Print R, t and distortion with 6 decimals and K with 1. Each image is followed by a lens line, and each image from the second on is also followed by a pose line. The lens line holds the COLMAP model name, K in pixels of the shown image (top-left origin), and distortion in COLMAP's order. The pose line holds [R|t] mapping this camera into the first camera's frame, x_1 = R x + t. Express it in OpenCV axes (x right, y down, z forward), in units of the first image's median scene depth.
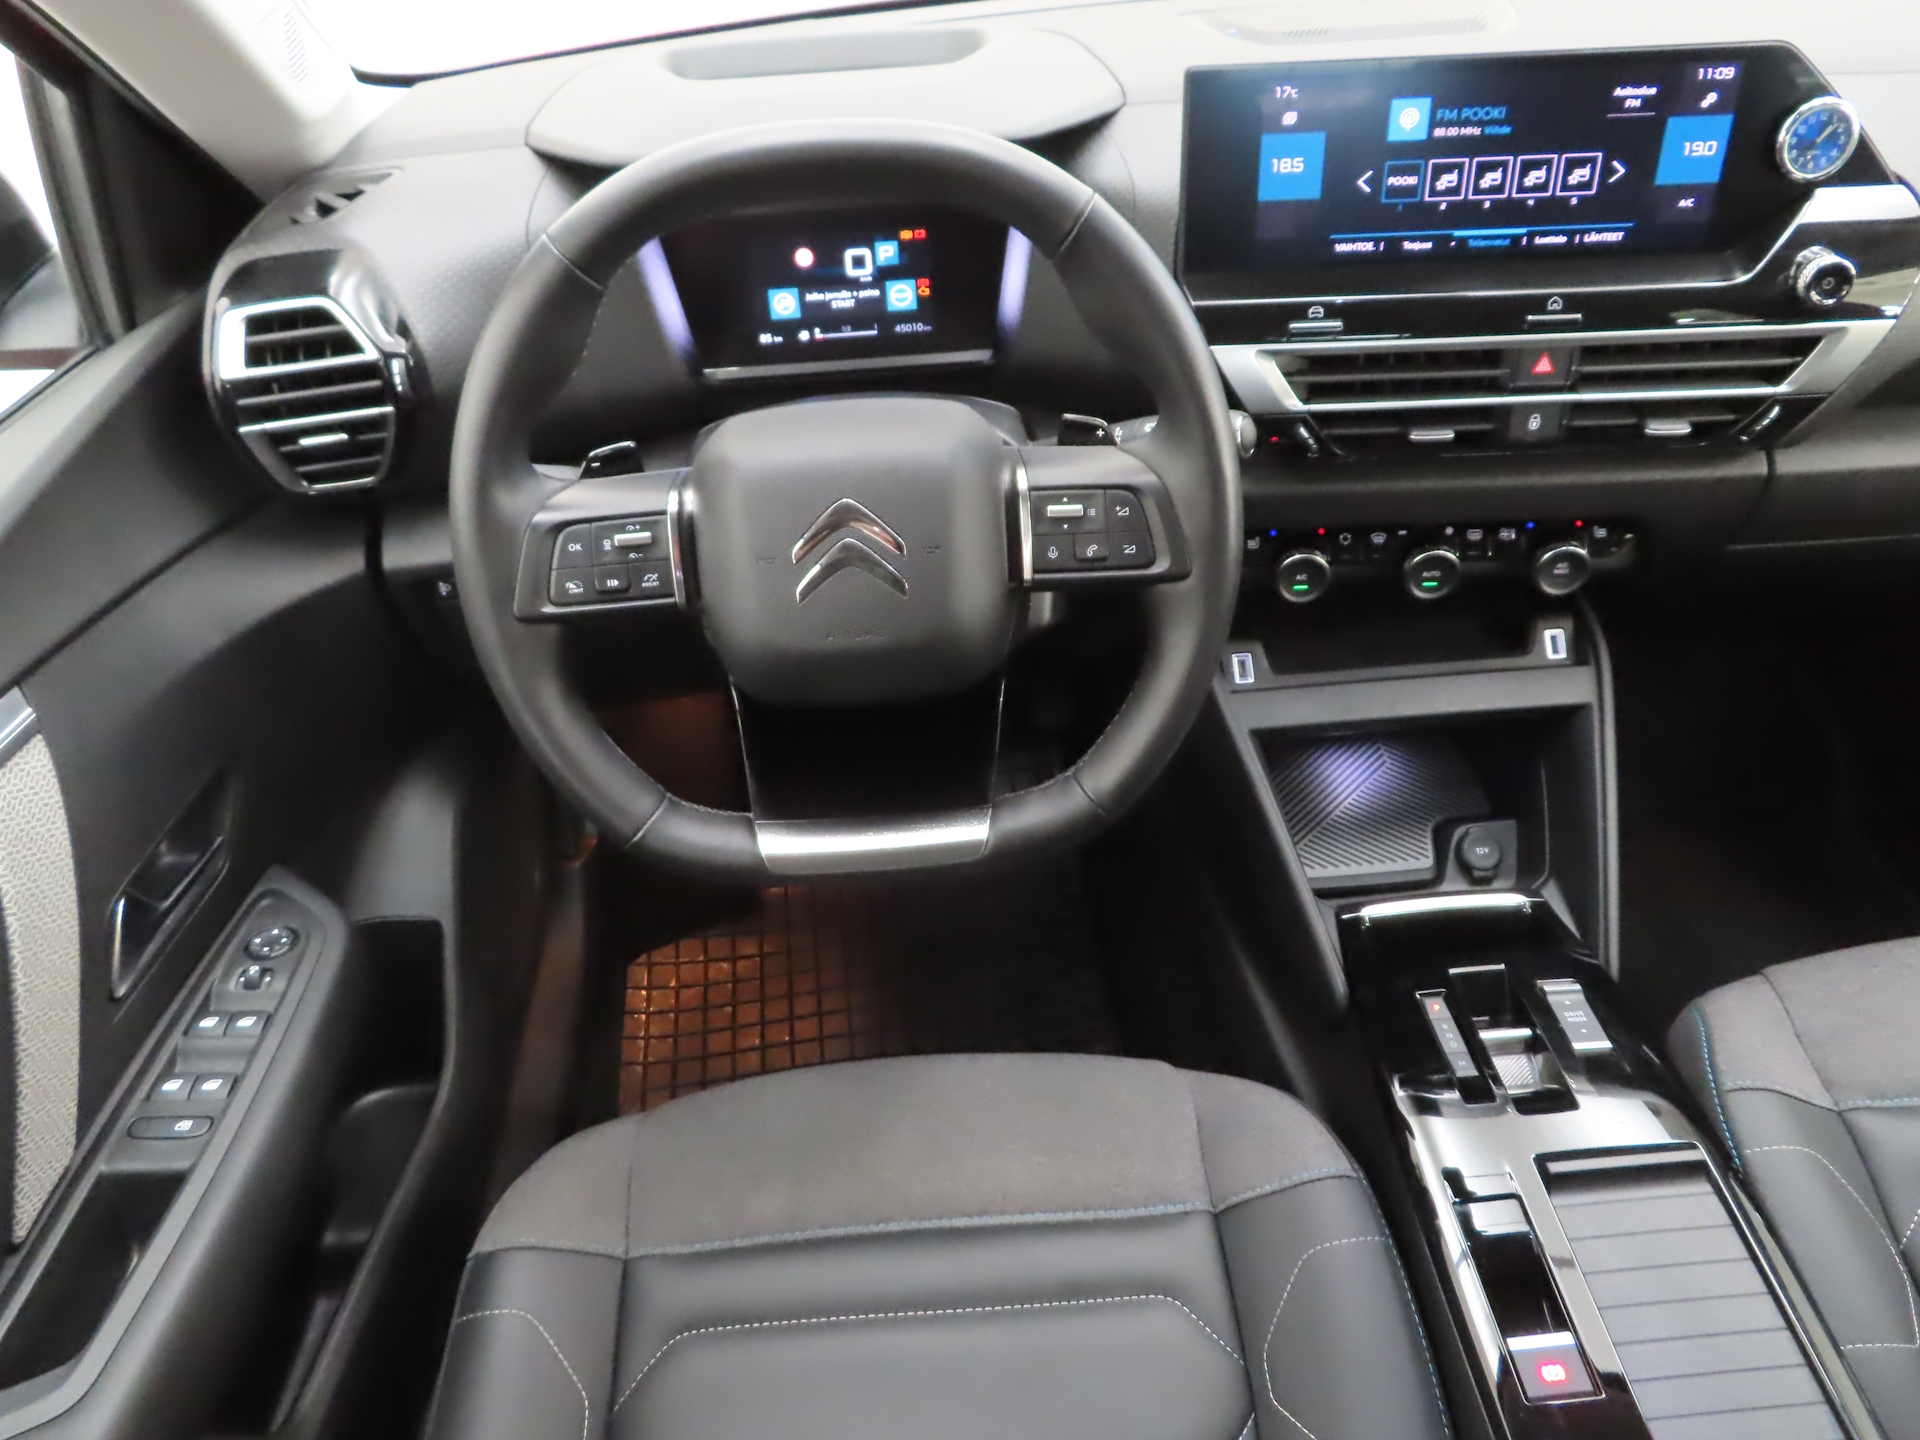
lens RADIAL K [[1379.8, 0, 960.0], [0, 1379.8, 720.0], [0, 0, 1]] dist [0.002667, 0.005265]
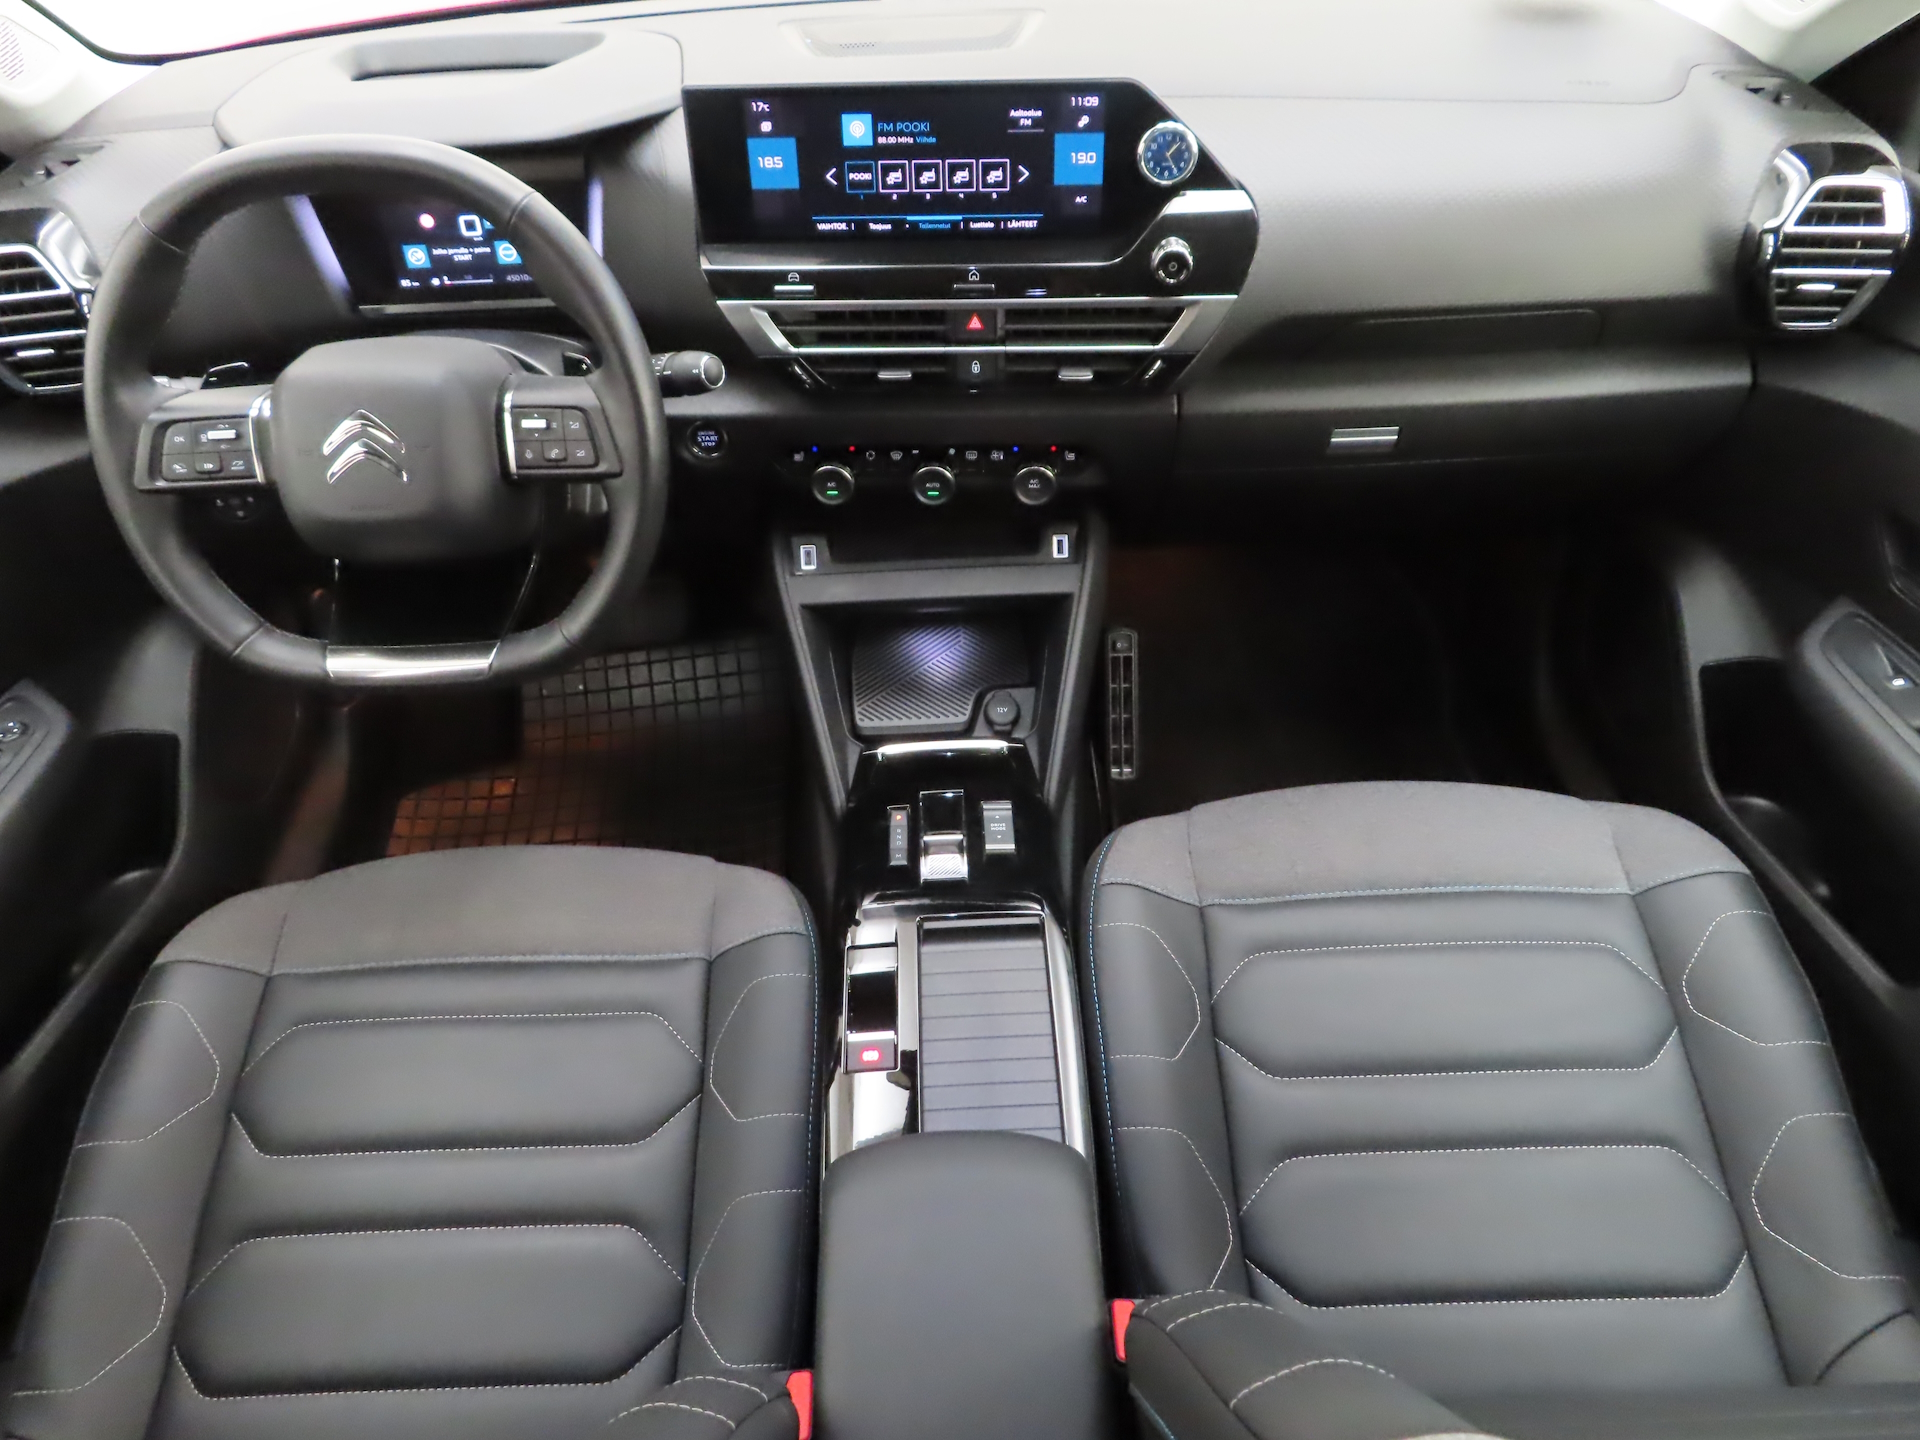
lens RADIAL K [[1394.9, 0, 960.0], [0, 1394.9, 720.0], [0, 0, 1]] dist [0.006544, 0.008431]
pose [[0.999079, 0.034795, -0.025107, 0.457032], [-0.033436, 0.998053, 0.052657, 0.046854], [0.026891, -0.051769, 0.998297, -0.330350]]
